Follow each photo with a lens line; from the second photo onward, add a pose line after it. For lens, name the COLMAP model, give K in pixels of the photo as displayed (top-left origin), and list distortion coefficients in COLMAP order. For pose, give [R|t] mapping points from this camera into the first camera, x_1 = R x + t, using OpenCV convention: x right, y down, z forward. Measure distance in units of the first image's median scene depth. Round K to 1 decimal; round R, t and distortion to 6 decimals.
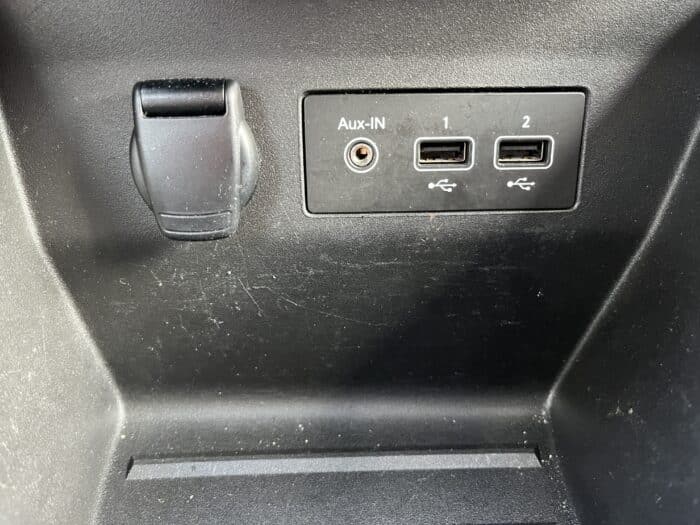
lens RADIAL K [[513.6, 0, 350.0], [0, 513.6, 262.5], [0, 0, 1]] dist [0.061338, -0.105494]
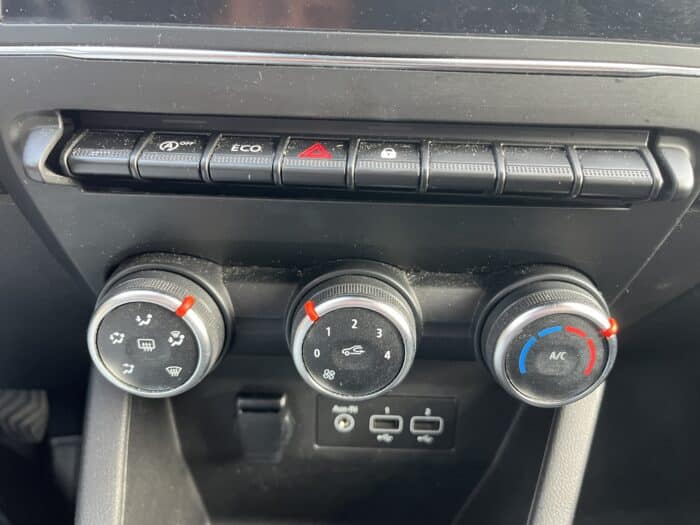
lens RADIAL K [[513.6, 0, 350.0], [0, 513.6, 262.5], [0, 0, 1]] dist [0.061338, -0.105494]
pose [[0.998729, 0.044944, -0.022800, 0.059626], [-0.045042, 0.998978, -0.003783, -0.809029], [0.022607, 0.004805, 0.999733, -0.990443]]
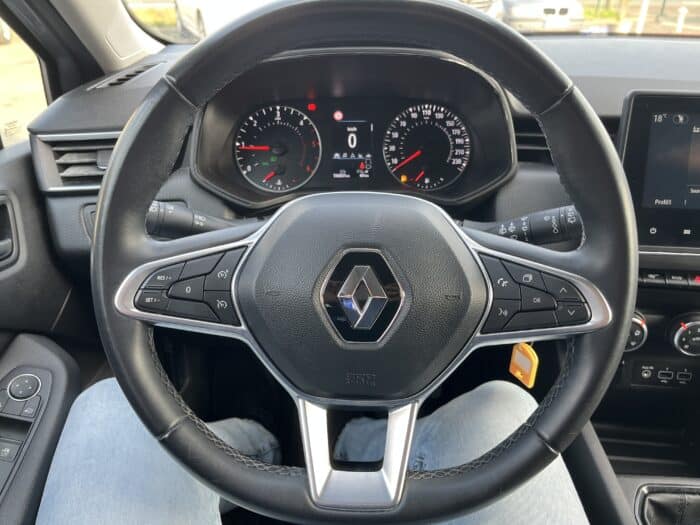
lens RADIAL K [[513.6, 0, 350.0], [0, 513.6, 262.5], [0, 0, 1]] dist [0.061338, -0.105494]
pose [[0.986370, 0.061638, -0.152564, -1.868361], [-0.062984, 0.998007, -0.004003, -0.980283], [0.152013, 0.013558, 0.988285, -3.813139]]
